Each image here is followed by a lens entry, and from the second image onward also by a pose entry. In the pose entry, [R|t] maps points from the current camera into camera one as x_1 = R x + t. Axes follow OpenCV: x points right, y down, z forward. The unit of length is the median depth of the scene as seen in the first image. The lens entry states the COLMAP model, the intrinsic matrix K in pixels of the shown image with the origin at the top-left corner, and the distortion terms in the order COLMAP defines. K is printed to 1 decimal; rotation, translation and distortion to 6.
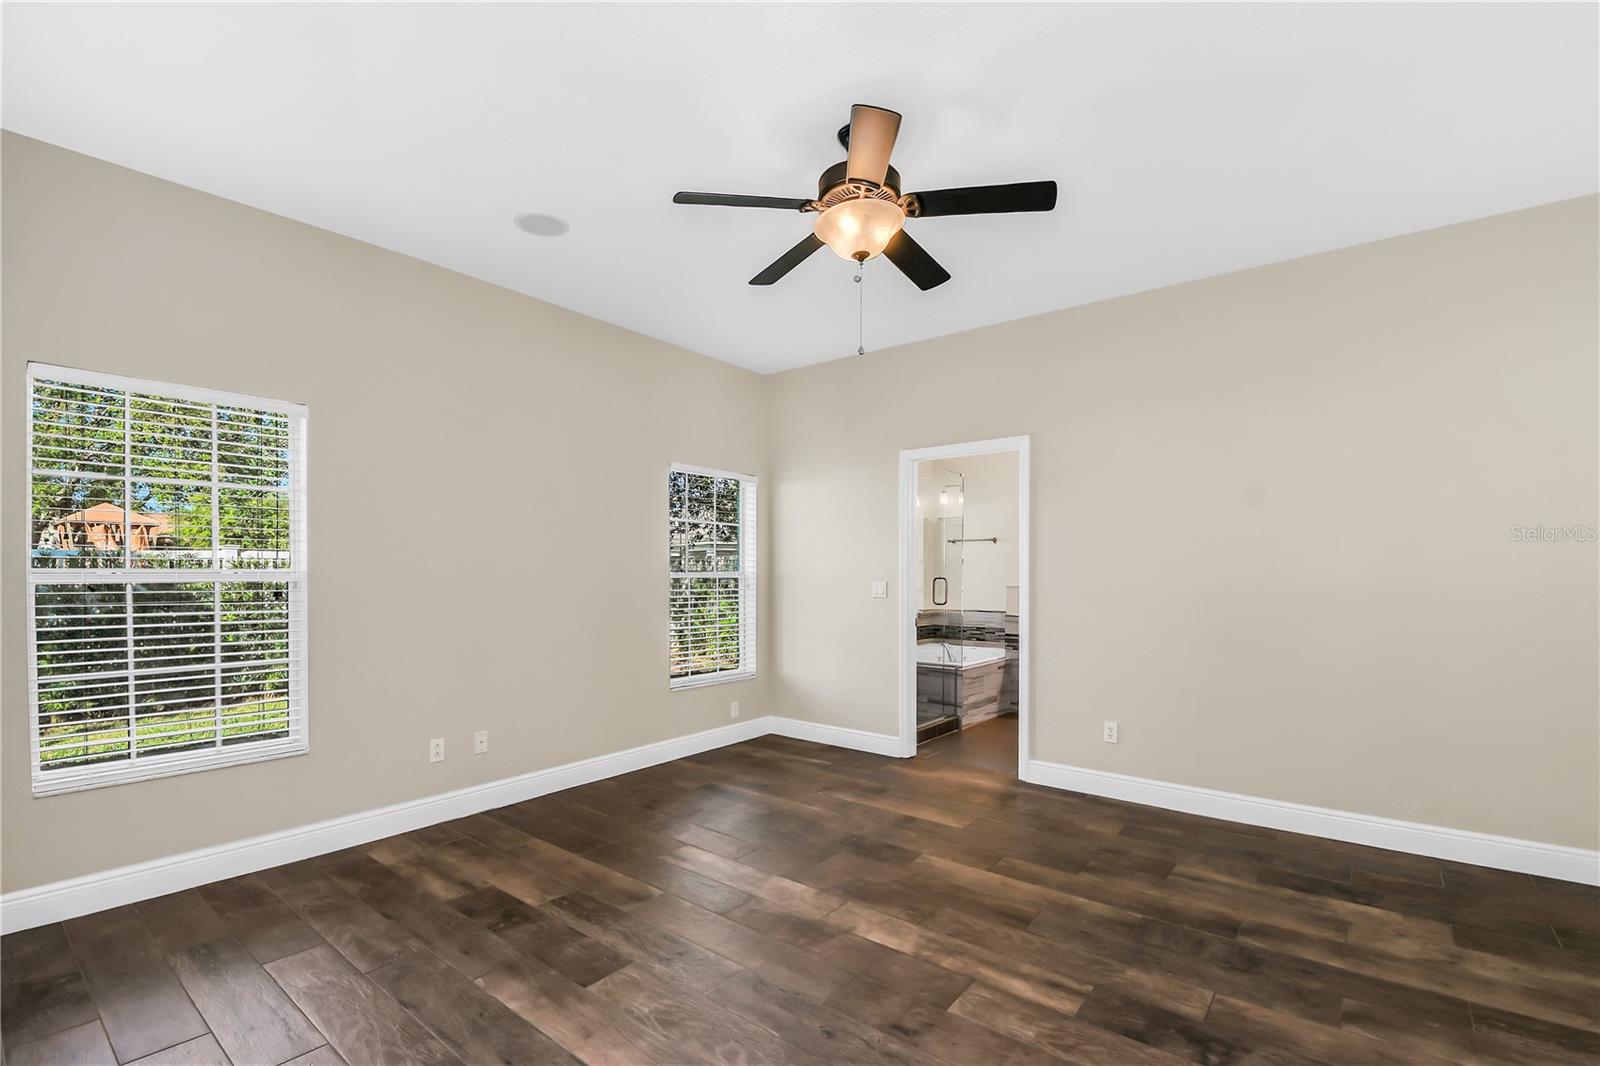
lens RADIAL K [[712.9, 0, 775.6], [0, 712.9, 555.7], [0, 0, 1]] dist [0.003424, -0.017086]
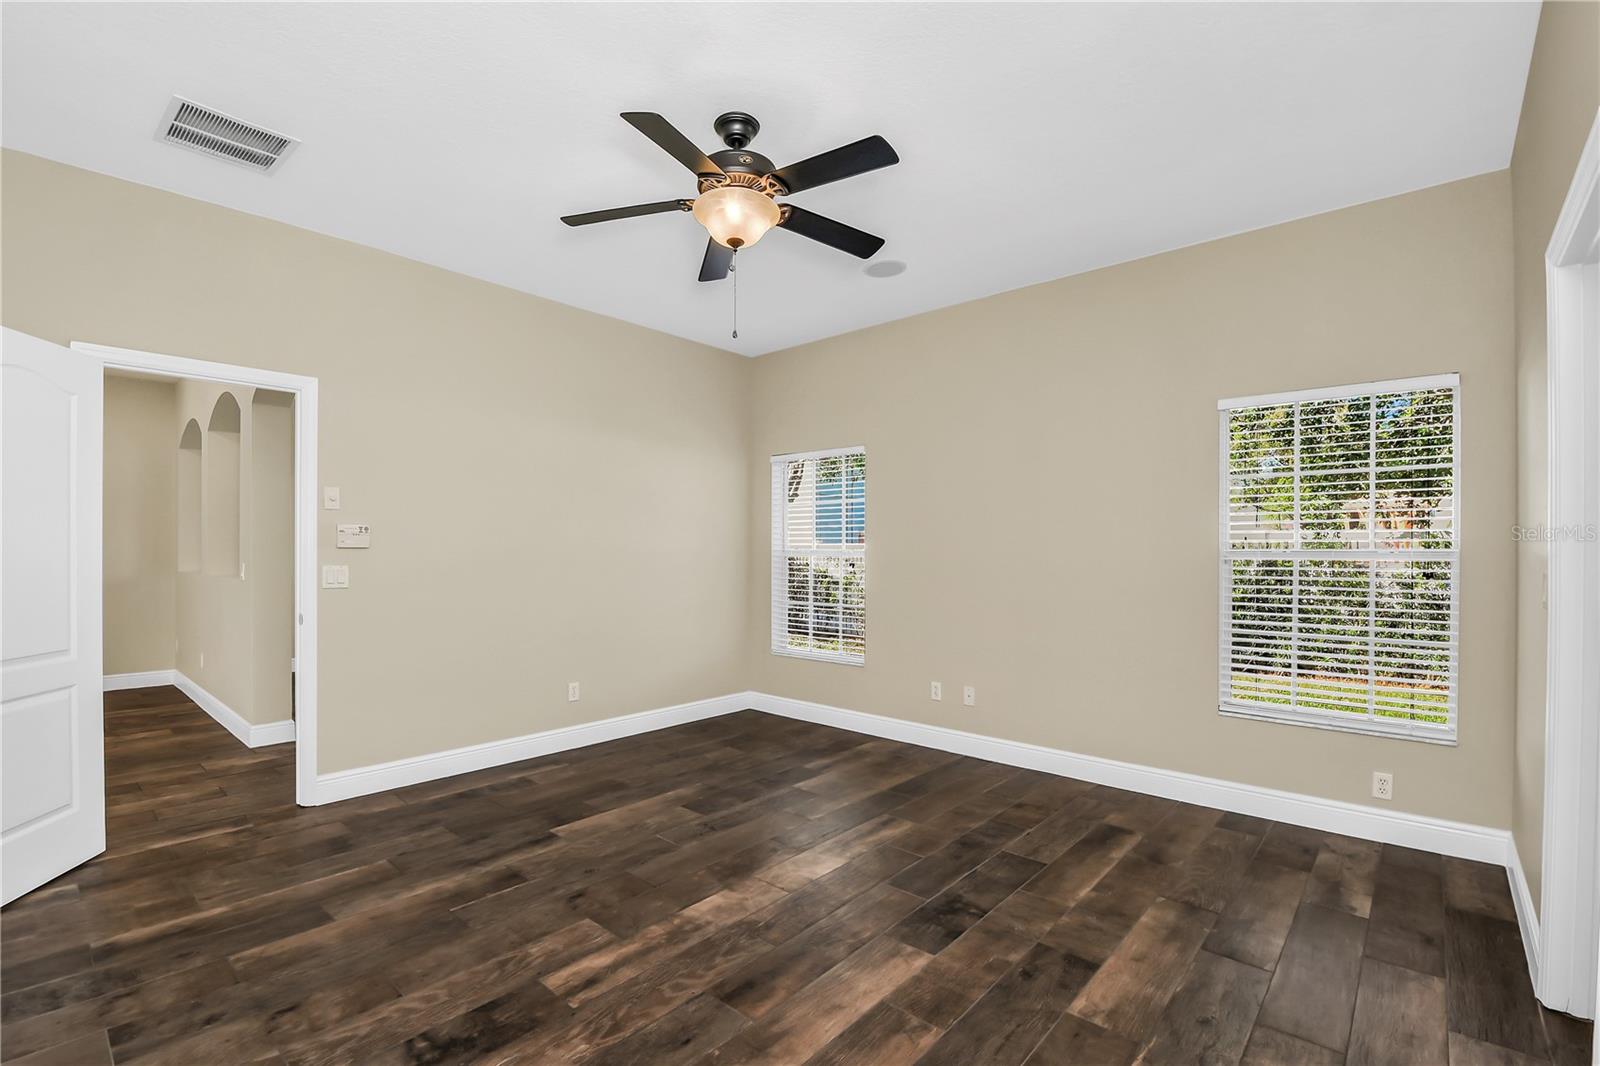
lens RADIAL K [[712.9, 0, 775.6], [0, 712.9, 555.7], [0, 0, 1]] dist [0.003424, -0.017086]
pose [[-0.049984, 0.006953, -0.998726, 1.099198], [0.018086, 0.999818, 0.006055, 0.031063], [0.998586, -0.017760, -0.050100, 1.086538]]
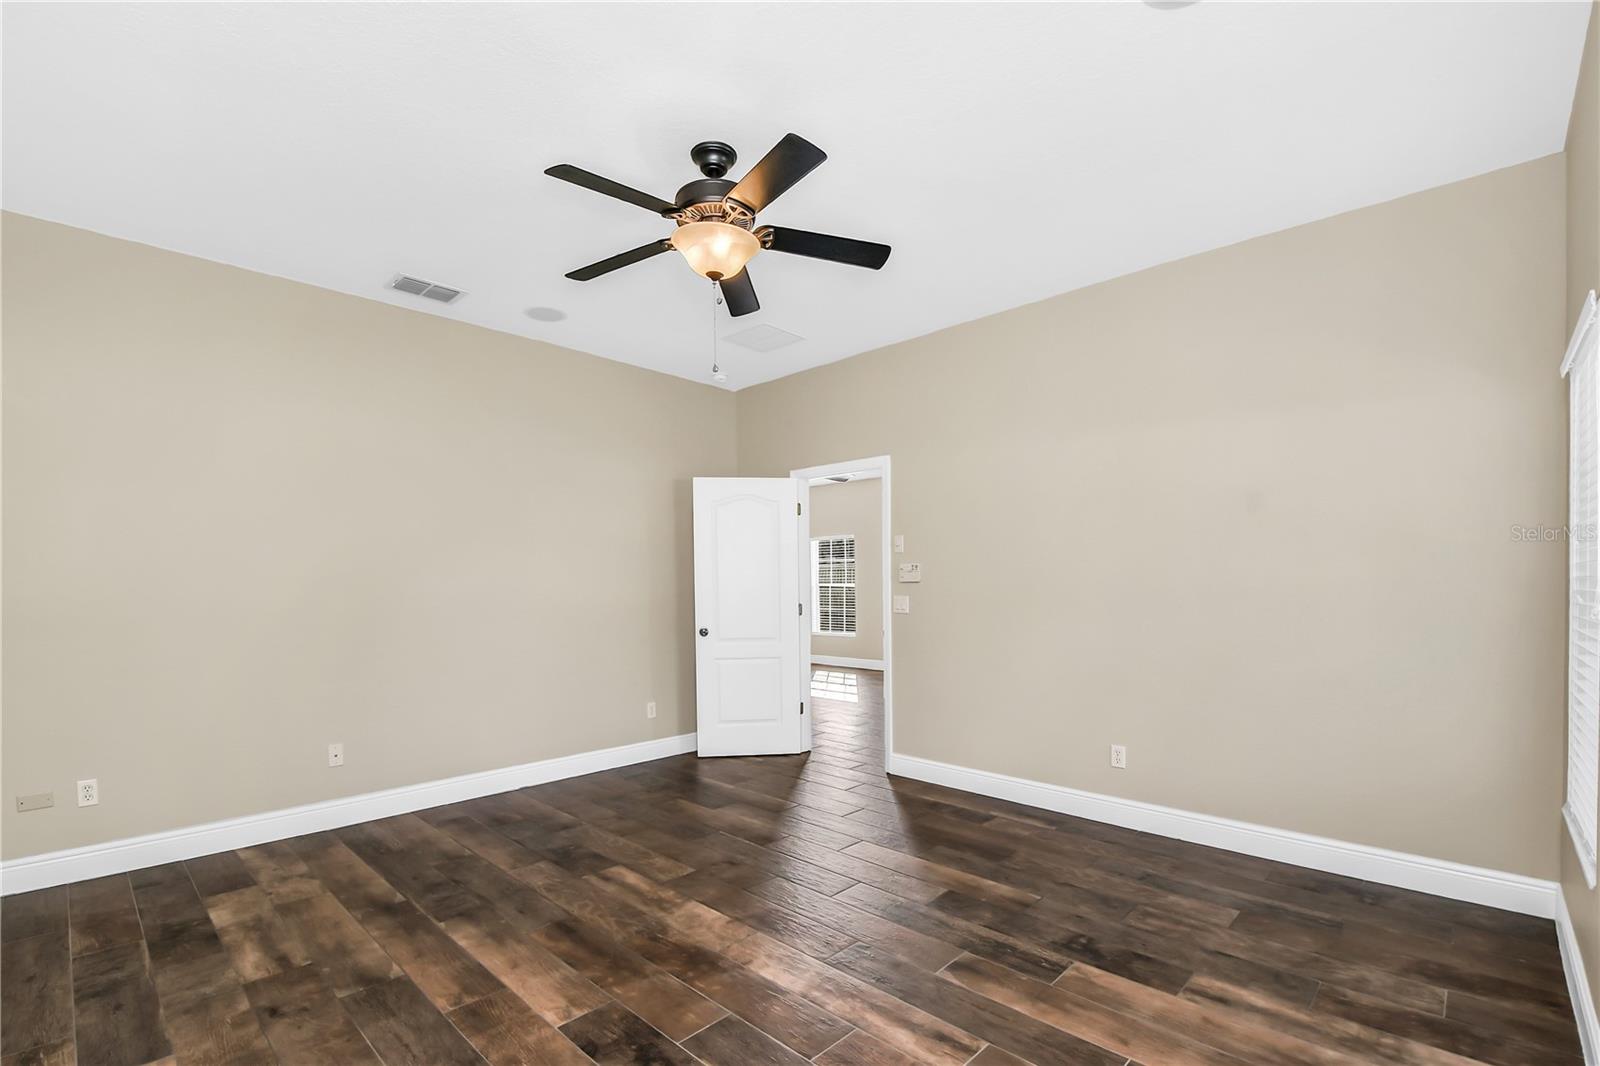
lens RADIAL K [[712.9, 0, 775.6], [0, 712.9, 555.7], [0, 0, 1]] dist [0.003424, -0.017086]
pose [[-0.995994, 0.009973, 0.088863, -0.056070], [0.004677, 0.998211, -0.059602, 0.047883], [-0.089298, -0.058947, -0.994259, 1.997957]]
